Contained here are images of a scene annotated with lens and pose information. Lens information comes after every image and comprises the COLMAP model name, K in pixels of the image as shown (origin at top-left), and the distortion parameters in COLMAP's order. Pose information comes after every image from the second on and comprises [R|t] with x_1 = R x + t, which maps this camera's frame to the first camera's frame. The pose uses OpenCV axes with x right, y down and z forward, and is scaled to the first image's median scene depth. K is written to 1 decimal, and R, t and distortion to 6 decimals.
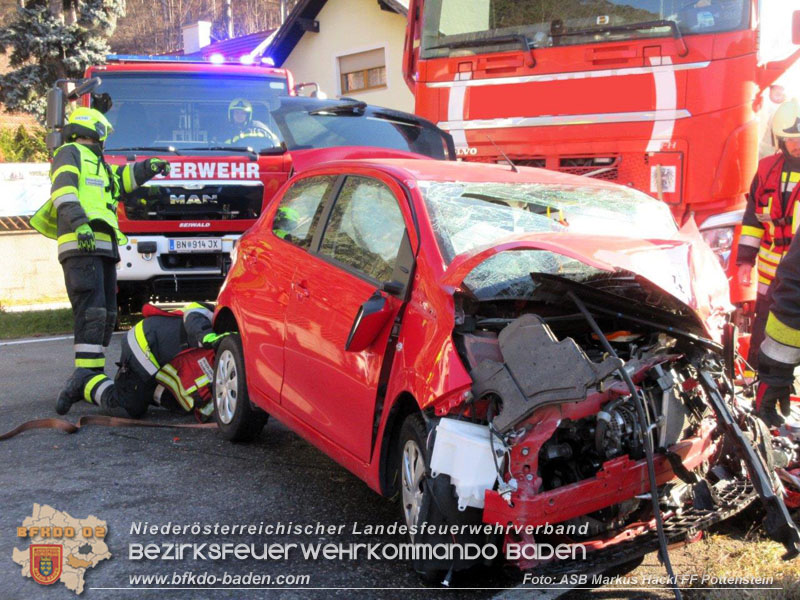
lens RADIAL K [[1034.6, 0, 404.7], [0, 1034.6, 296.9], [0, 0, 1]] dist [-0.018505, 0.000000]
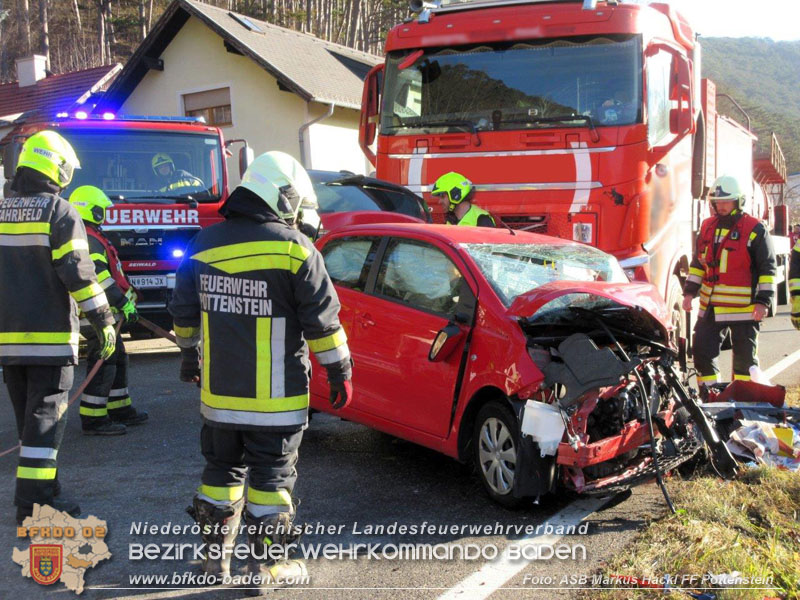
lens RADIAL K [[1034.6, 0, 396.2], [0, 1034.6, 298.2], [0, 0, 1]] dist [-0.018505, 0.000000]
pose [[0.983428, -0.014249, 0.180738, -0.229392], [0.018678, 0.999565, -0.022829, -0.003286], [-0.180334, 0.025827, 0.983266, -0.270846]]
